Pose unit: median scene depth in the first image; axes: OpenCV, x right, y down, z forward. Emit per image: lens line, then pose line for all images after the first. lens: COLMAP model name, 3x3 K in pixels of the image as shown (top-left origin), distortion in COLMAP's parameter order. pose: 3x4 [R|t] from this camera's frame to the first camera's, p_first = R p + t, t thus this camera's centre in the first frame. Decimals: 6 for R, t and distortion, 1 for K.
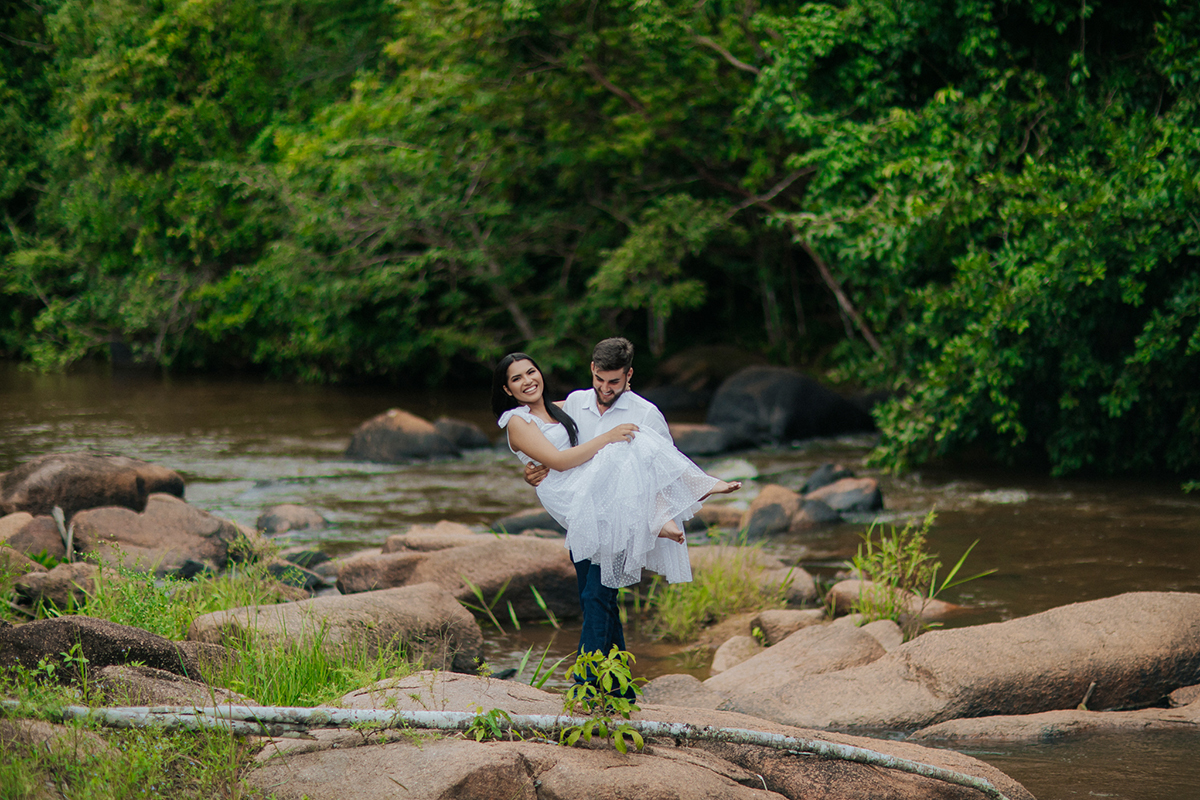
lens RADIAL K [[2805.0, 0, 605.3], [0, 2805.0, 395.2], [0, 0, 1]] dist [0.084555, 0.000000]
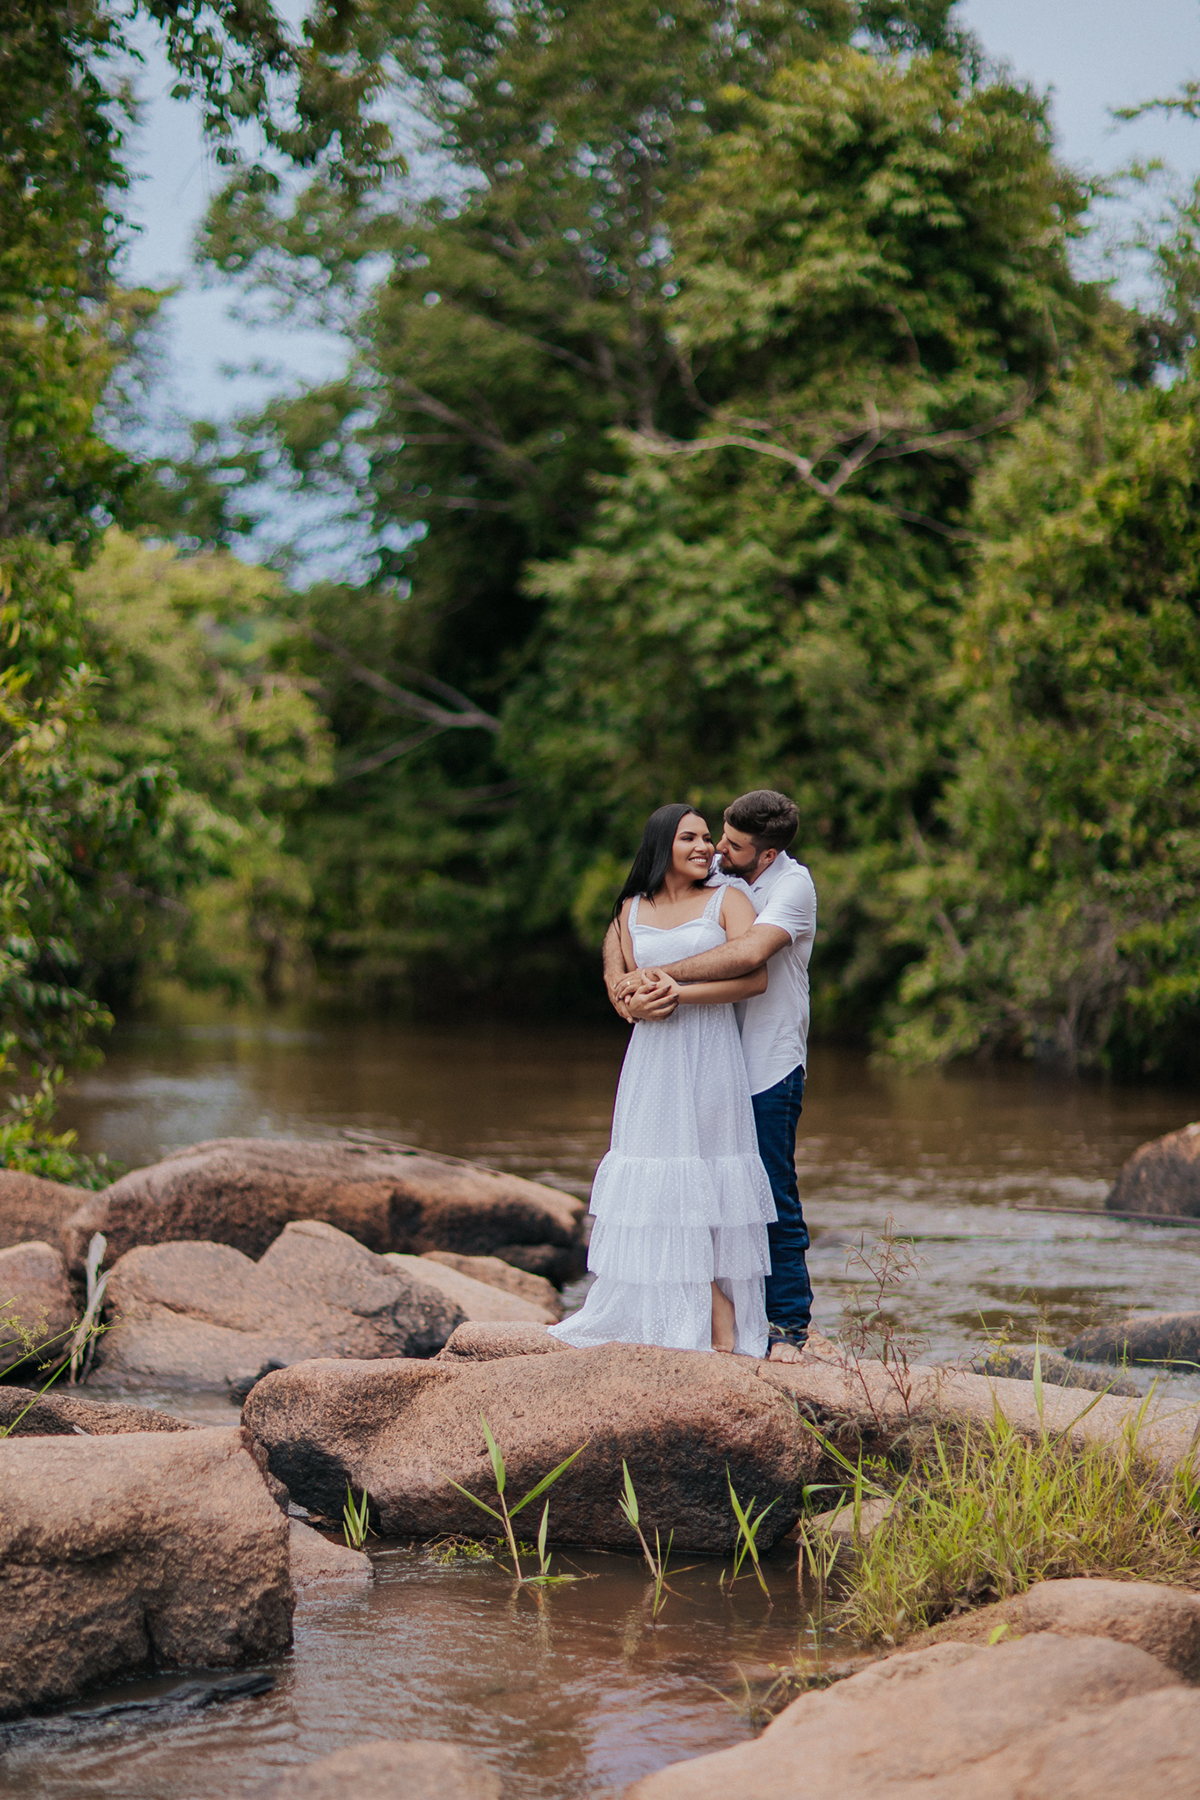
lens RADIAL K [[4207.5, 0, 615.6], [0, 4207.5, 898.9], [0, 0, 1]] dist [0.084555, 0.000000]
pose [[0.929876, 0.027692, -0.366829, 0.080438], [-0.051426, 0.997157, -0.055082, 0.009393], [0.364261, 0.070084, 0.928656, 0.191775]]
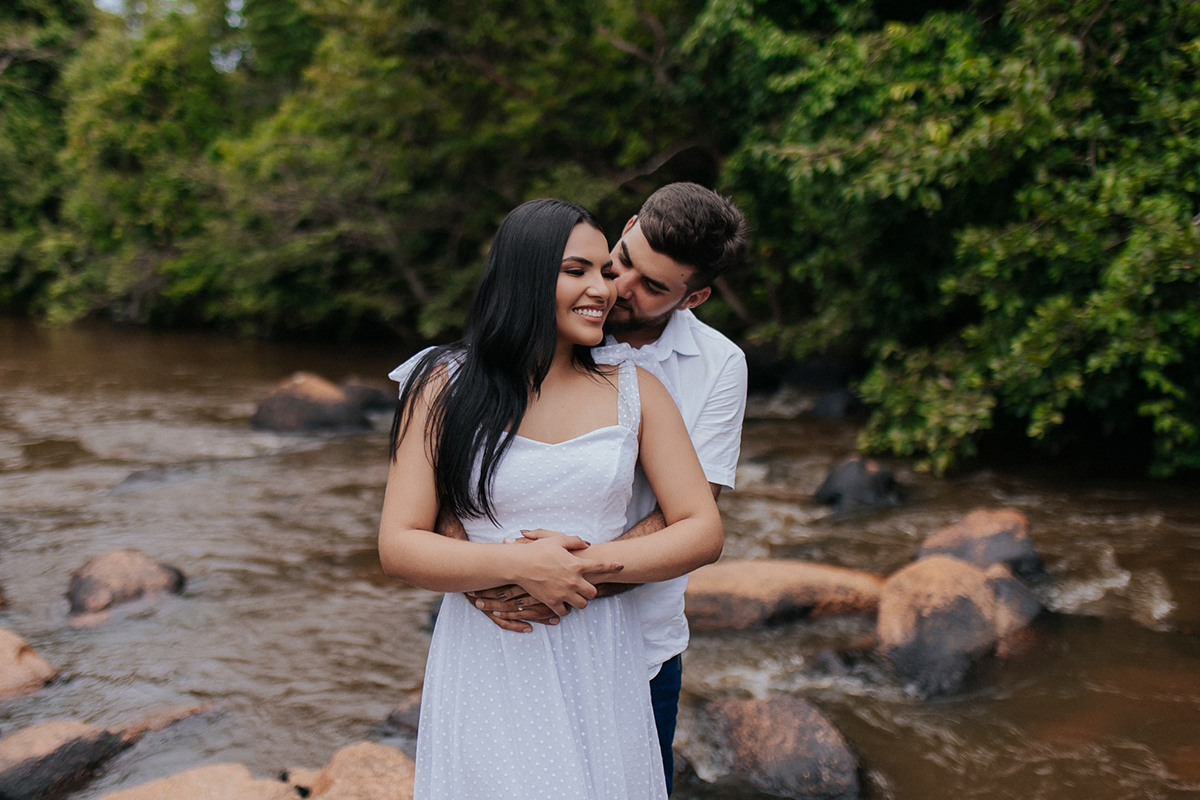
lens RADIAL K [[1348.0, 0, 562.7], [0, 1348.0, 375.3], [0, 0, 1]] dist [-0.023493, 0.000000]
pose [[0.995461, -0.011521, 0.094466, -0.022712], [0.008079, 0.999292, 0.036738, -0.008420], [-0.094823, -0.035808, 0.994850, 0.408400]]
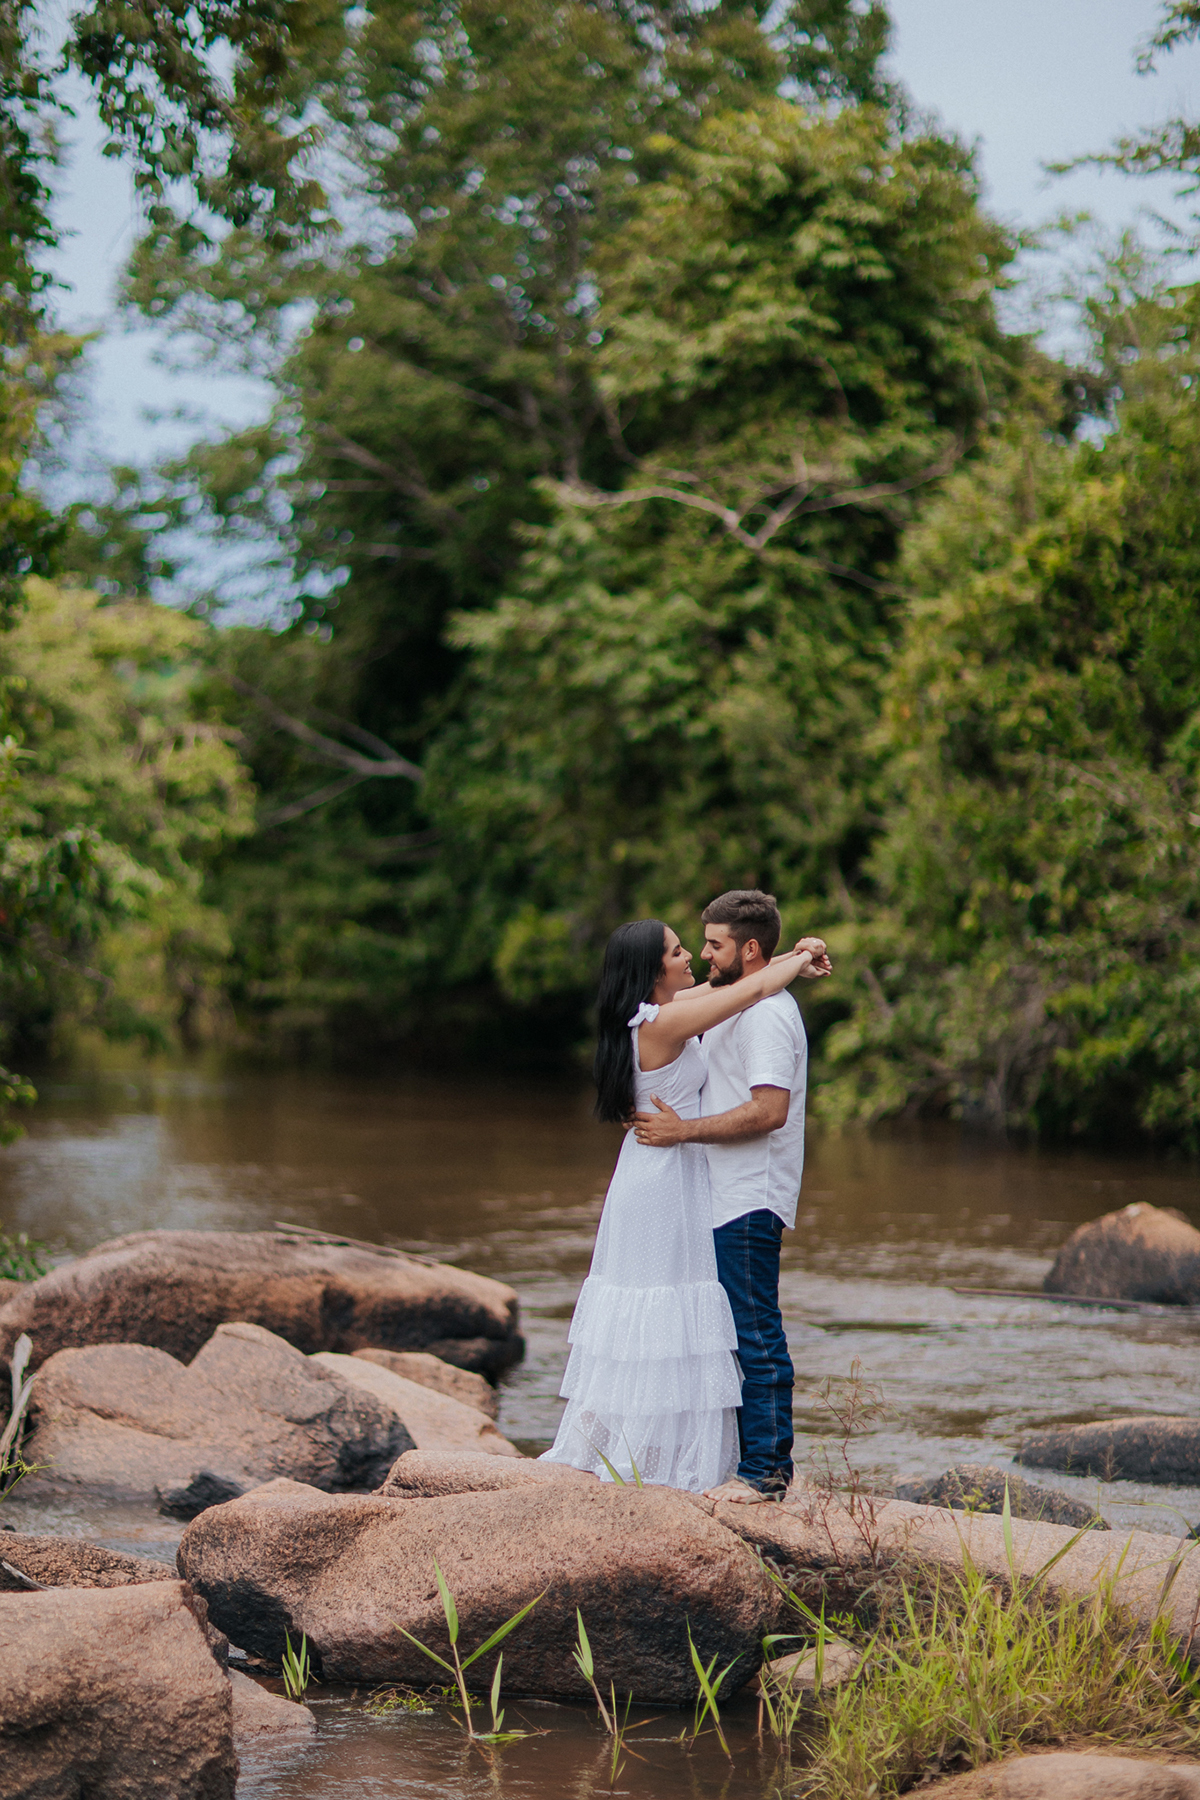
lens RADIAL K [[4207.5, 0, 601.2], [0, 4207.5, 907.8], [0, 0, 1]] dist [0.084555, 0.000000]
pose [[0.935715, 0.031140, -0.351381, 0.074552], [-0.056574, 0.996450, -0.062348, 0.003790], [0.348192, 0.078219, 0.934154, 0.199182]]
